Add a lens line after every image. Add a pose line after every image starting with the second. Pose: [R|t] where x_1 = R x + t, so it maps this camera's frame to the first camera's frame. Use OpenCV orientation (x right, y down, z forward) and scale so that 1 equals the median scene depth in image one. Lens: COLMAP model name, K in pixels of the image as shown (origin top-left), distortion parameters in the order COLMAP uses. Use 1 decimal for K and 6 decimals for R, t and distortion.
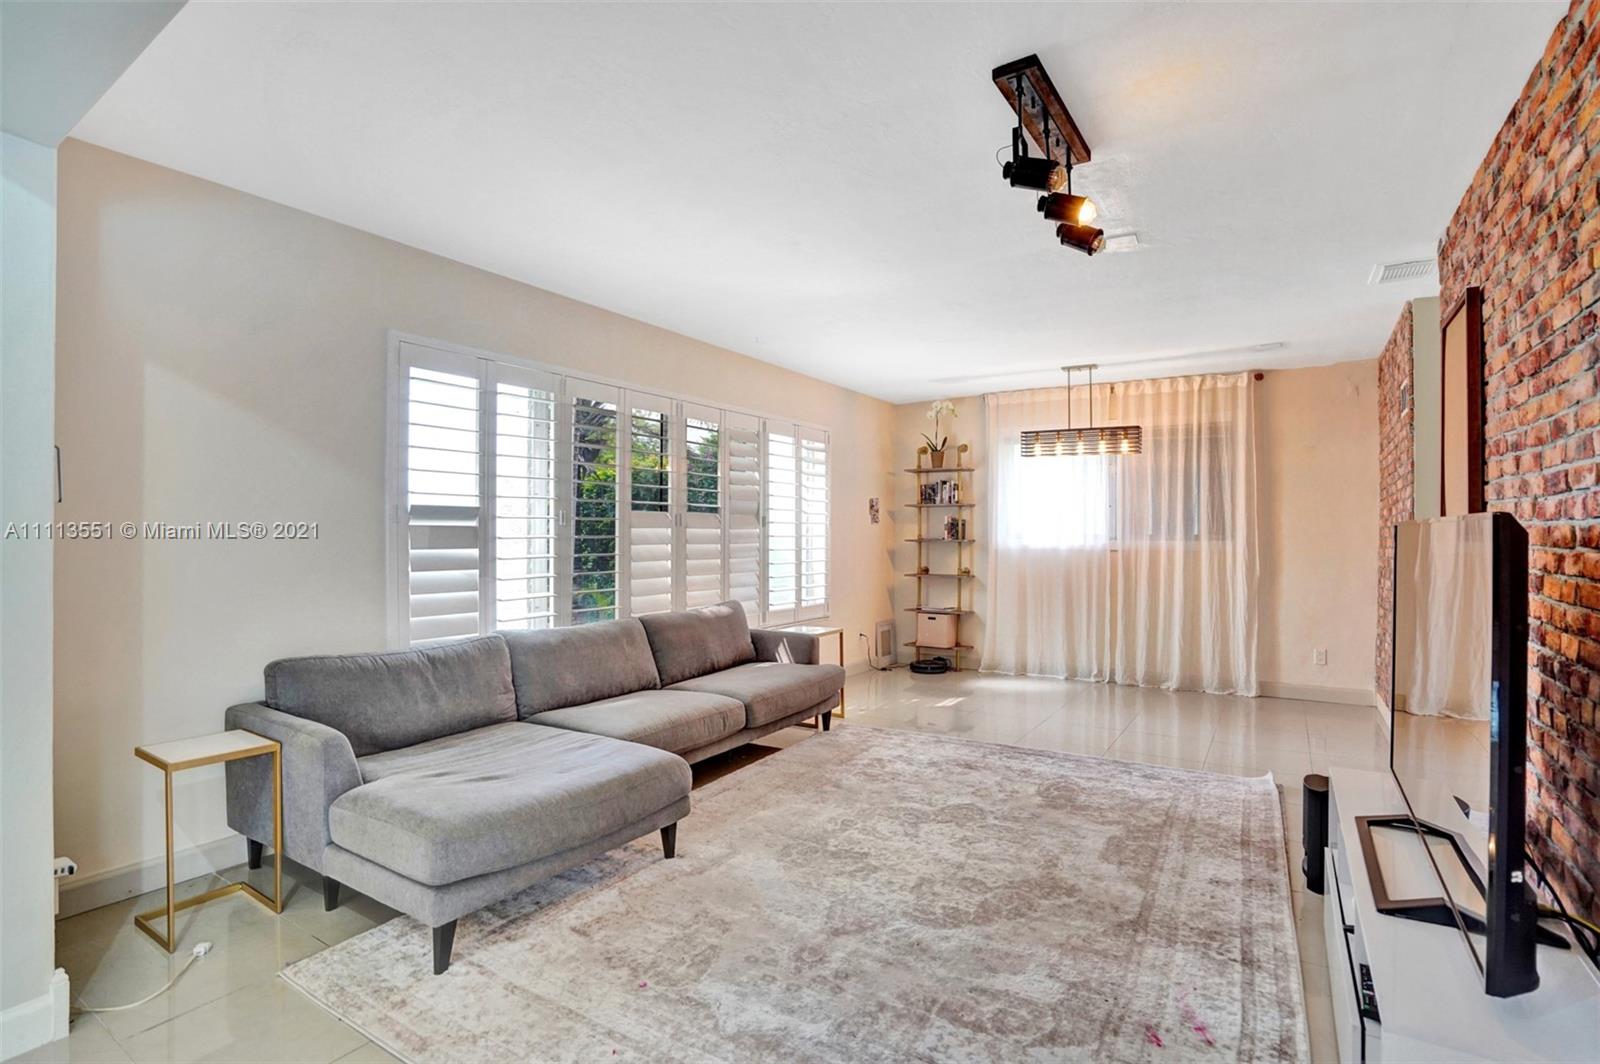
lens RADIAL K [[753.3, 0, 794.9], [0, 753.3, 533.9], [0, 0, 1]] dist [-0.054461, 0.000160]
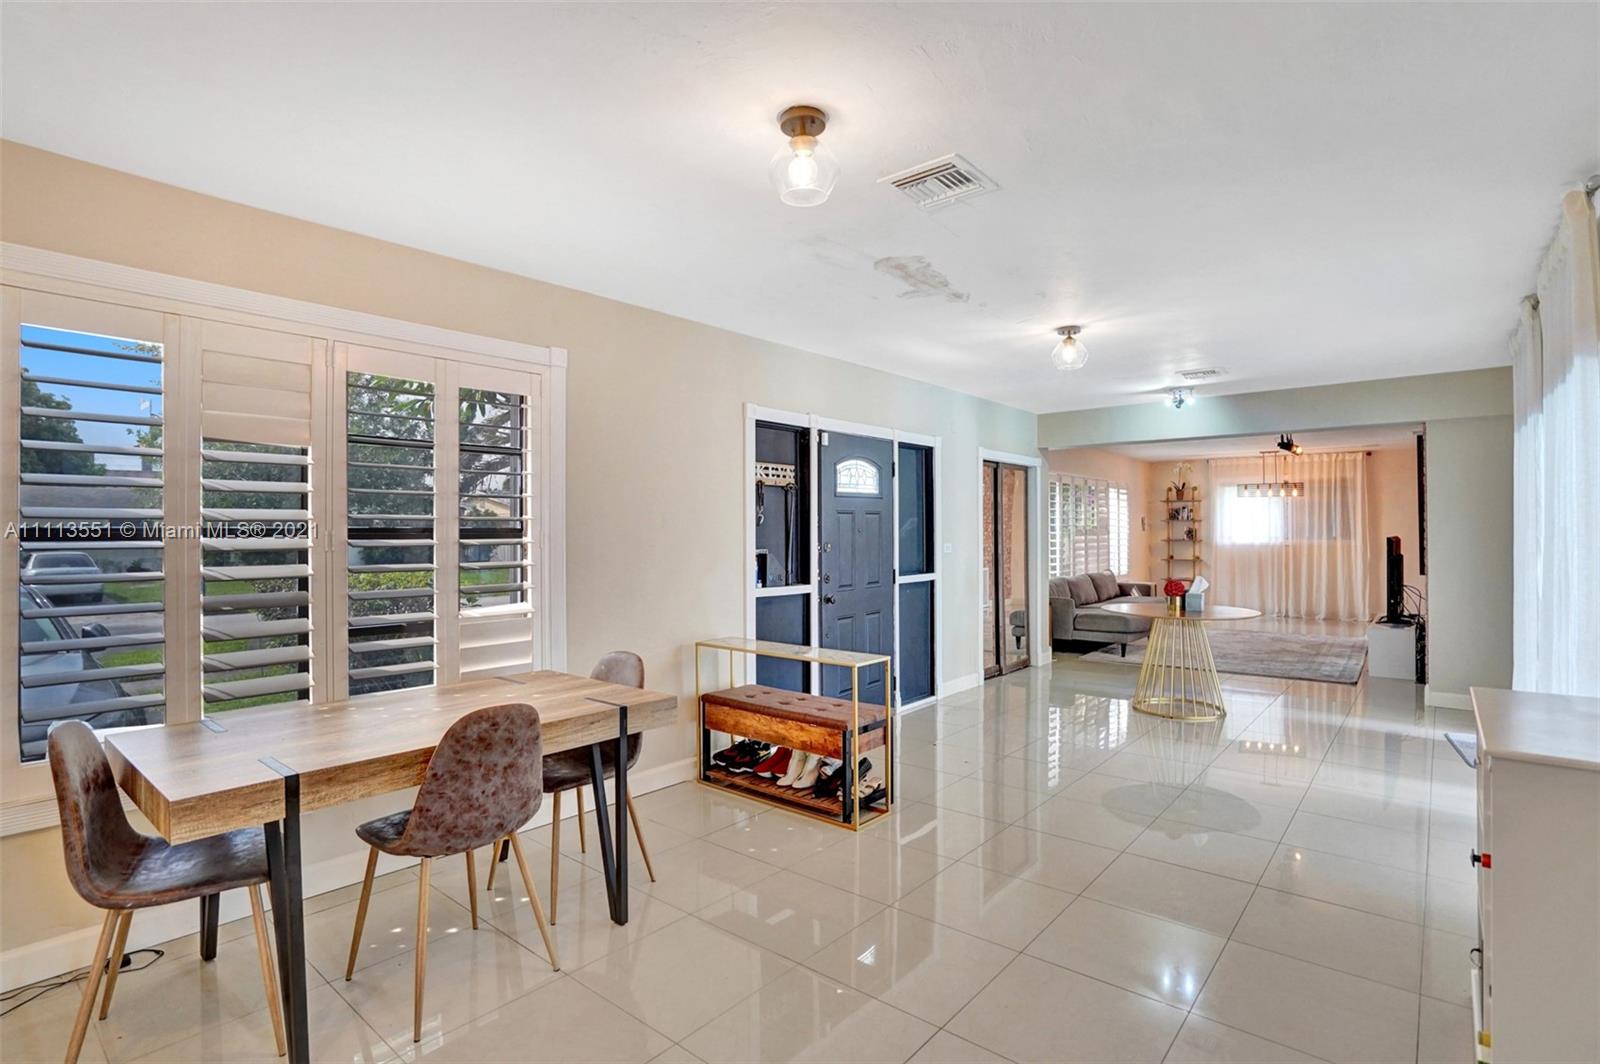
lens RADIAL K [[774.9, 0, 804.9], [0, 774.9, 529.4], [0, 0, 1]] dist [-0.032403, 0.000224]
pose [[0.992880, -0.008430, -0.118817, -0.591532], [0.008013, 0.999960, -0.003992, -0.020982], [0.118846, 0.003012, 0.992908, -1.138767]]
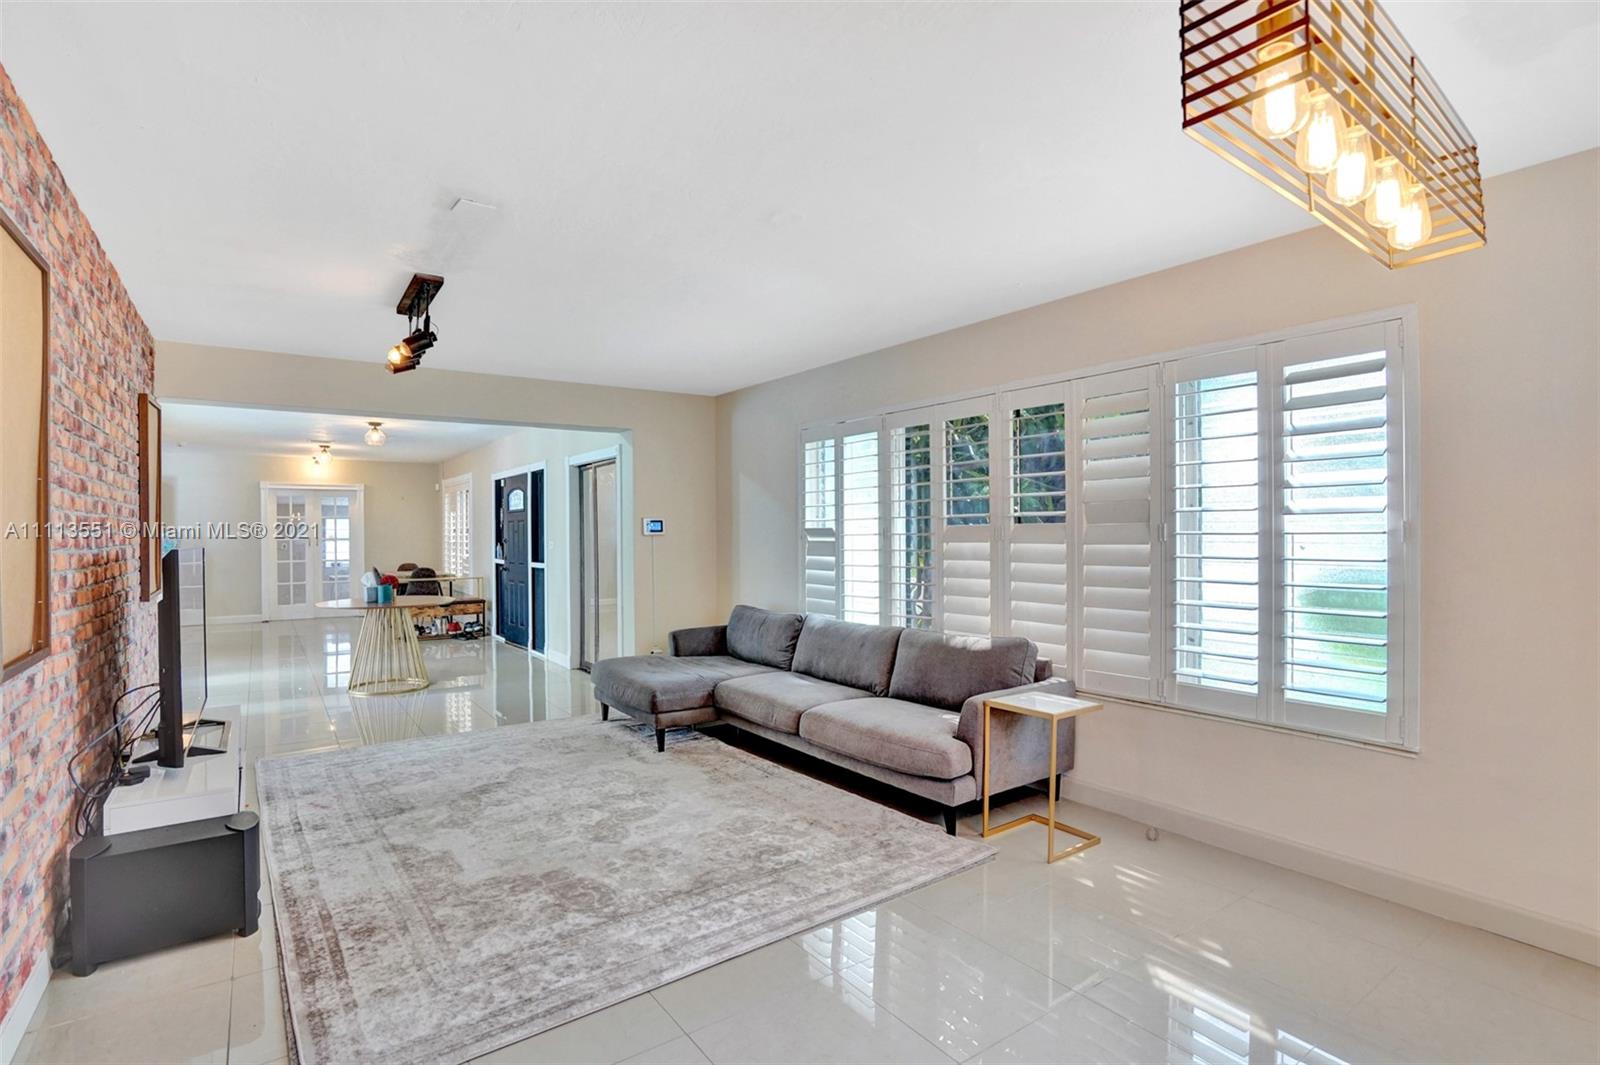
lens RADIAL K [[753.3, 0, 794.9], [0, 753.3, 534.4], [0, 0, 1]] dist [-0.054461, 0.000160]
pose [[-0.347700, -0.004775, -0.937594, 0.659796], [-0.003476, 0.999987, -0.003803, -0.012055], [0.937599, 0.001937, -0.347712, 0.975911]]
